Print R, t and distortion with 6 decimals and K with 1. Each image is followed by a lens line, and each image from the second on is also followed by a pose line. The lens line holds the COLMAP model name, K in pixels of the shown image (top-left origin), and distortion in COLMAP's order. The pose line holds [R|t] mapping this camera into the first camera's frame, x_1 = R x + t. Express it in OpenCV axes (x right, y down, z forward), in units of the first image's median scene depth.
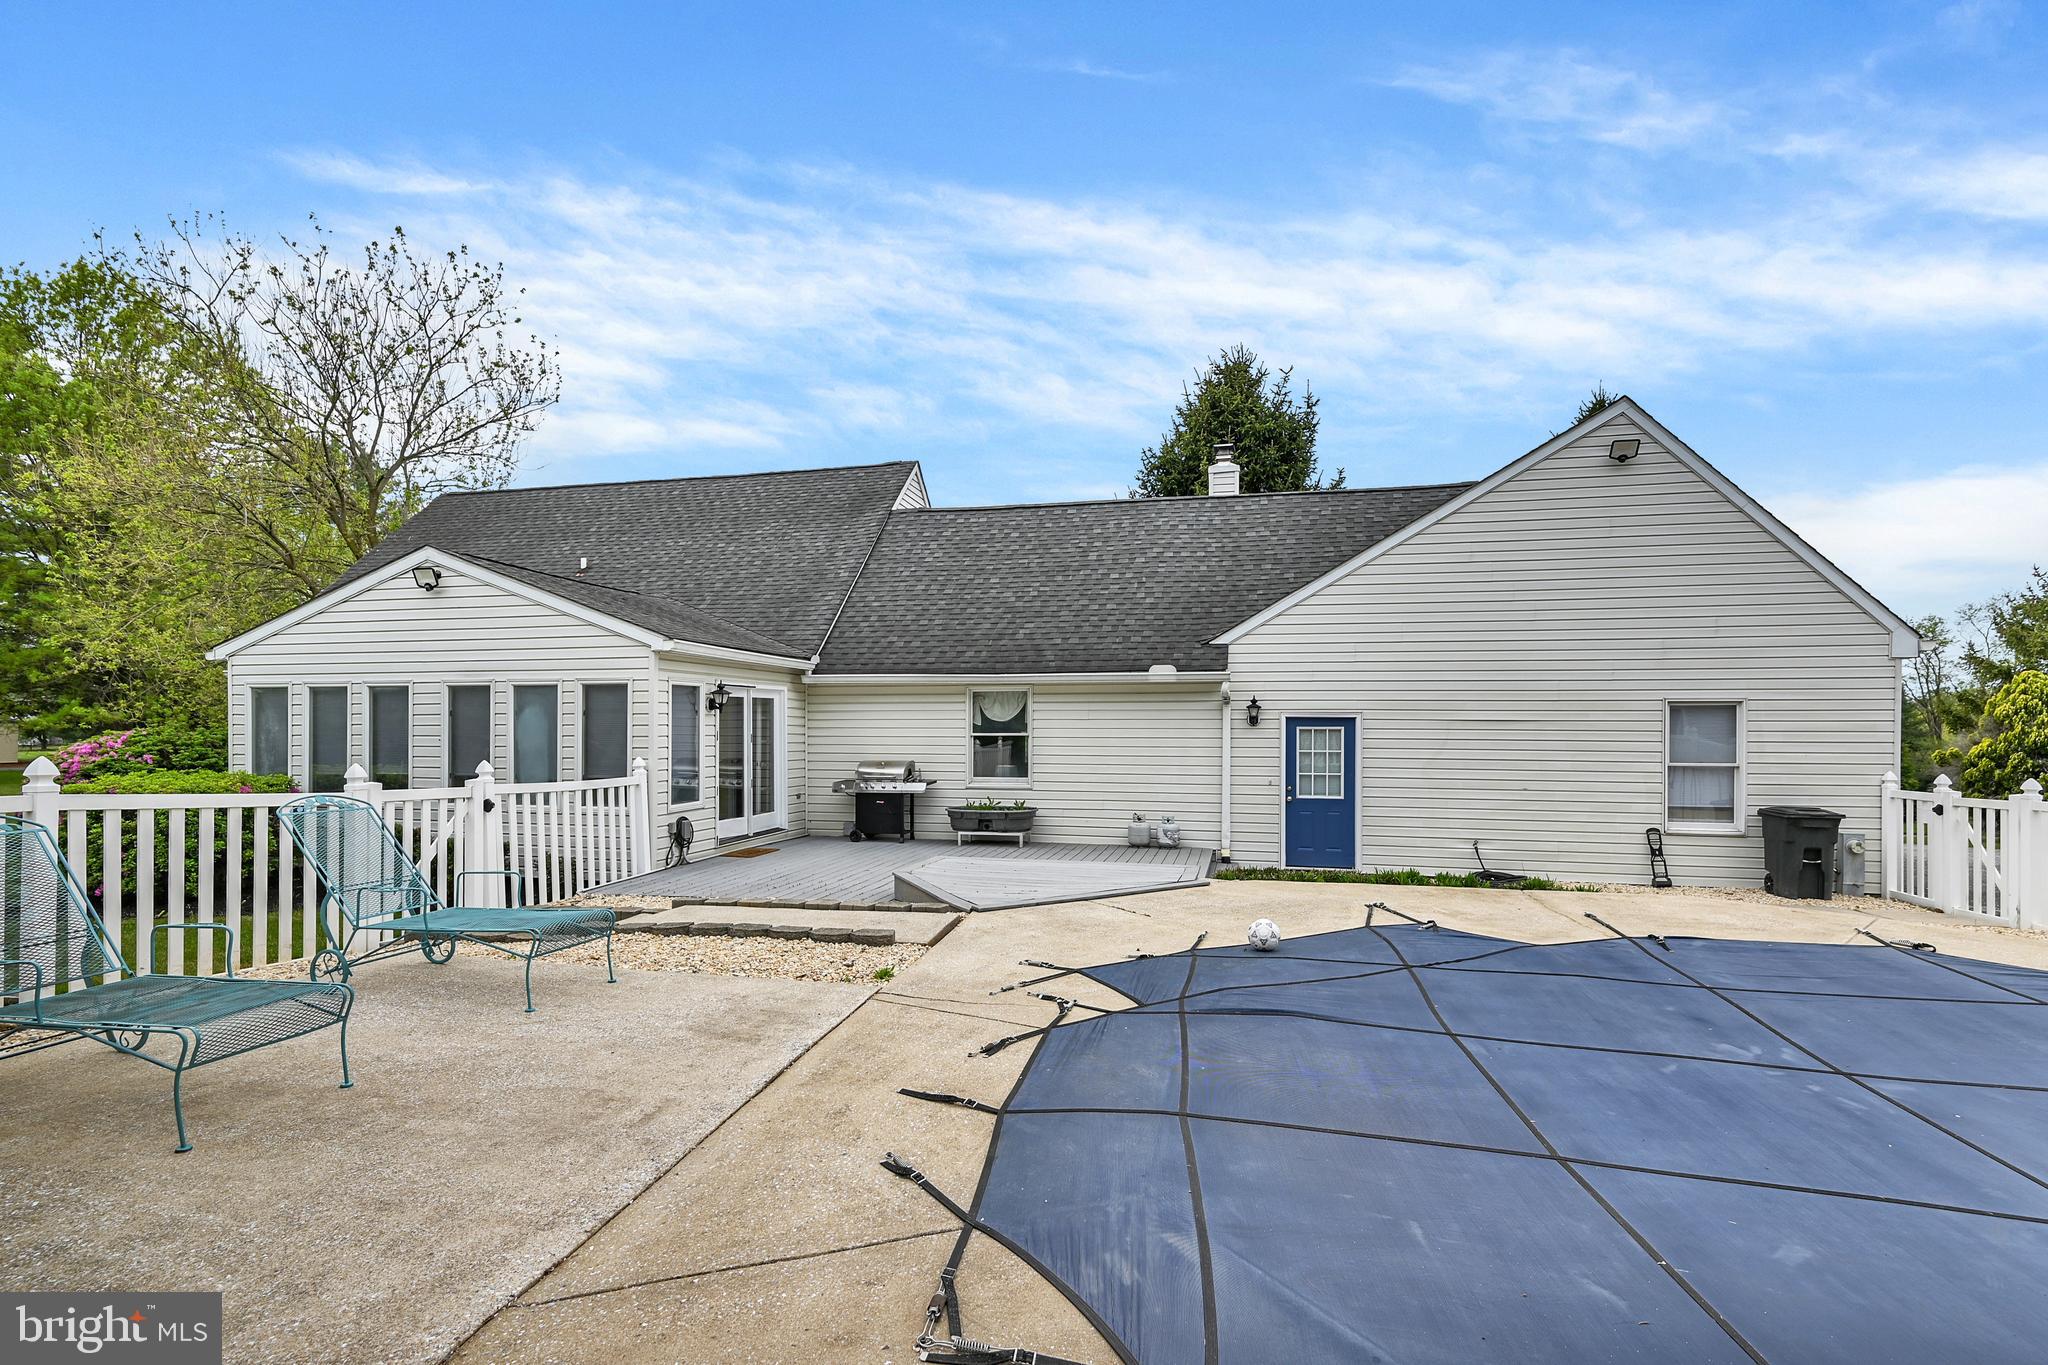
lens RADIAL K [[934.4, 0, 1029.5], [0, 934.4, 708.3], [0, 0, 1]] dist [-0.002844, 0.001321]
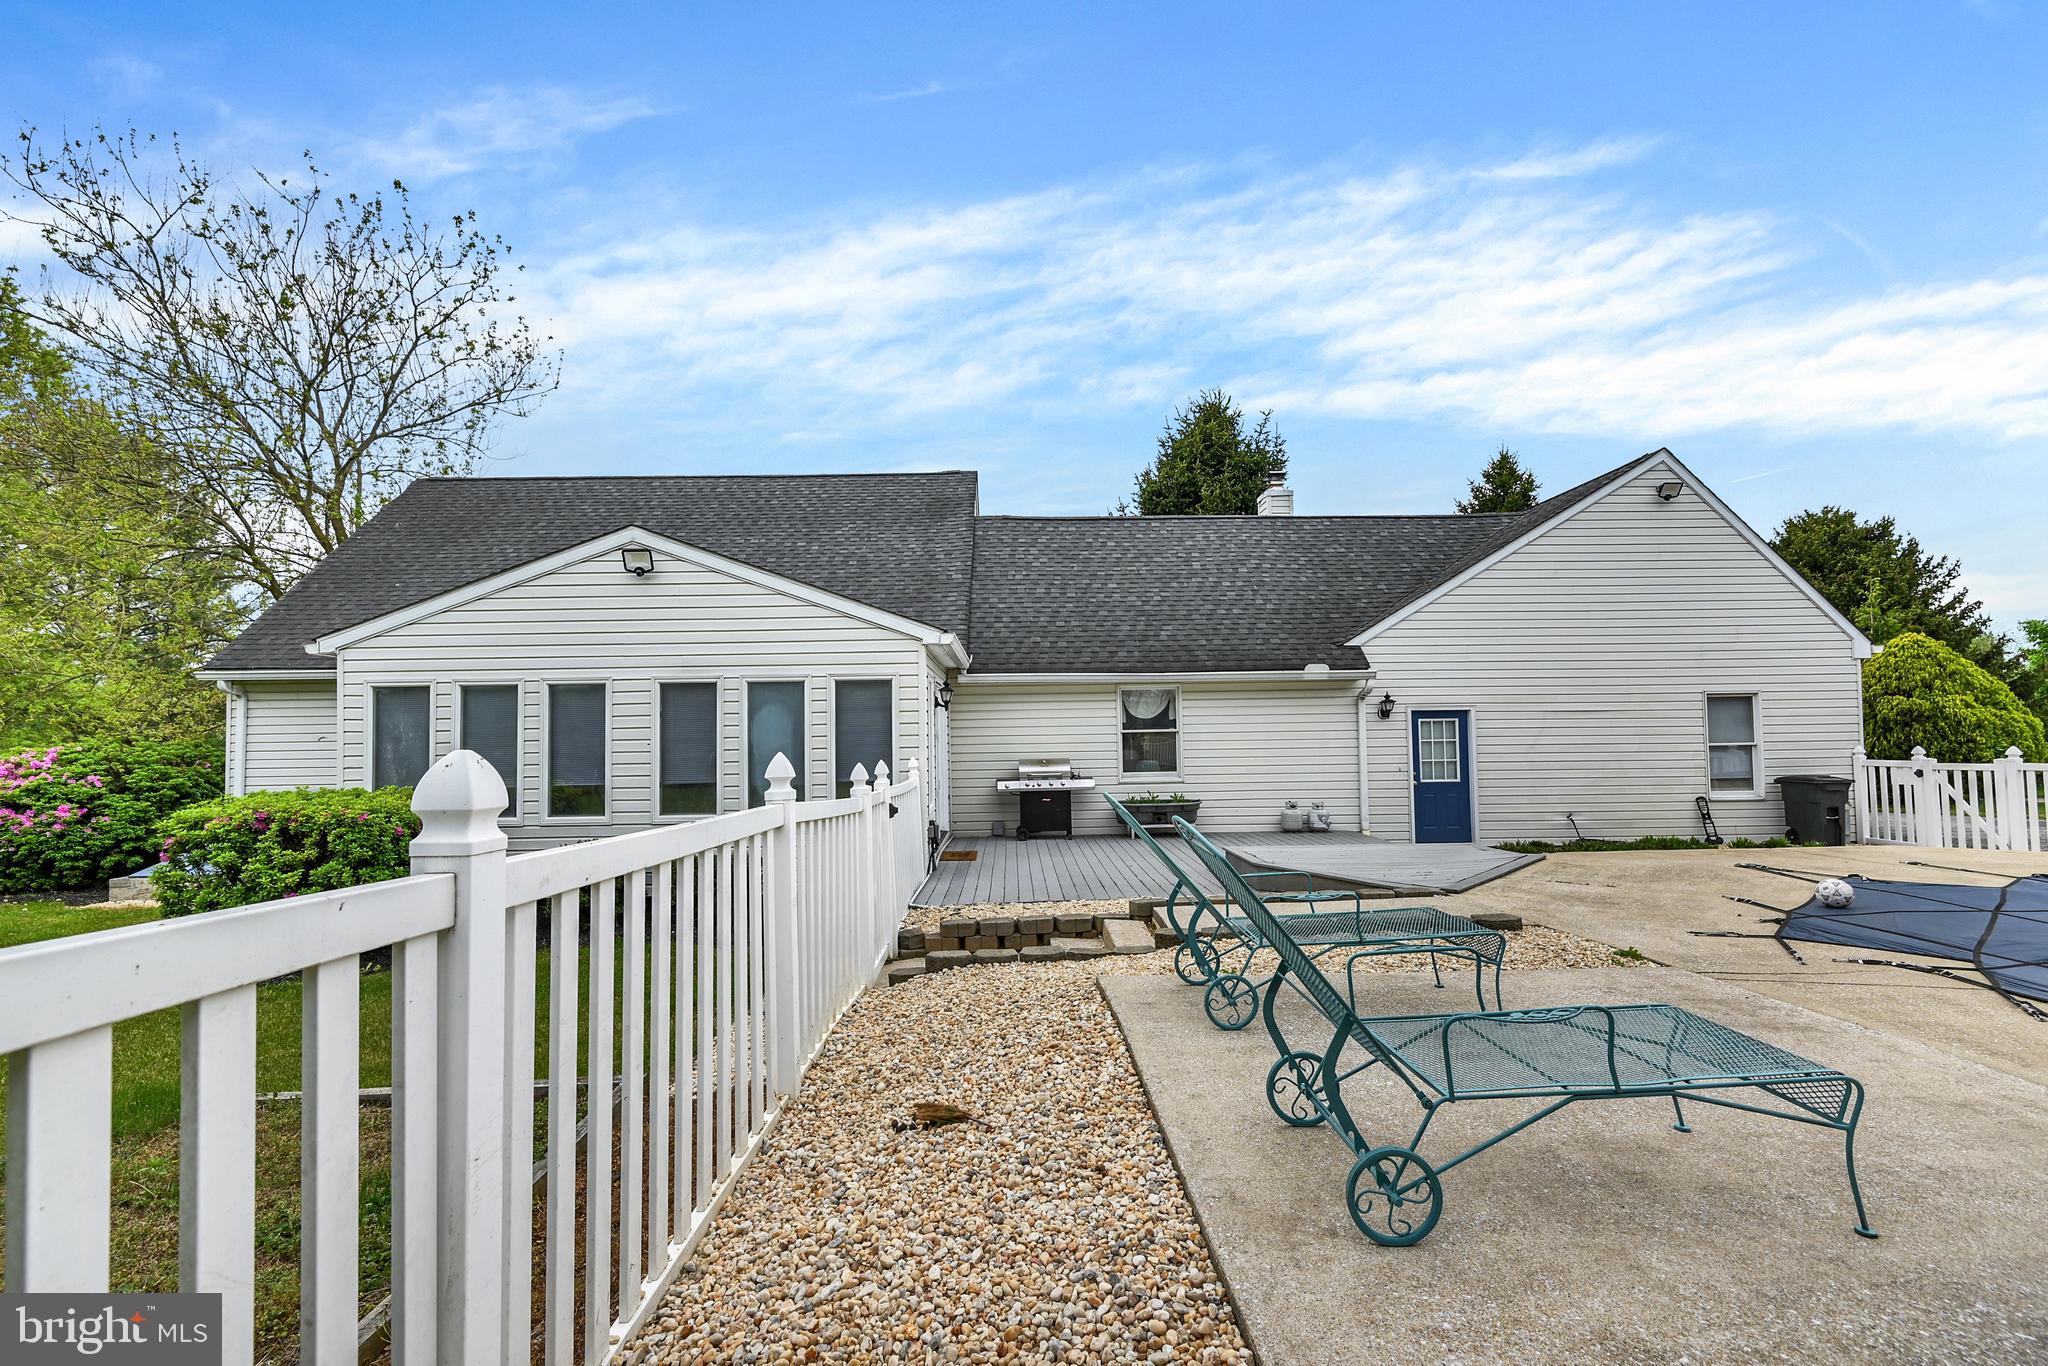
lens RADIAL K [[850.4, 0, 1016.1], [0, 850.4, 679.6], [0, 0, 1]] dist [-0.001545, 0.000600]
pose [[0.969529, -0.001466, 0.244971, -0.440746], [0.012437, 0.998987, -0.043245, 0.010552], [-0.244659, 0.044974, 0.968566, 0.120295]]
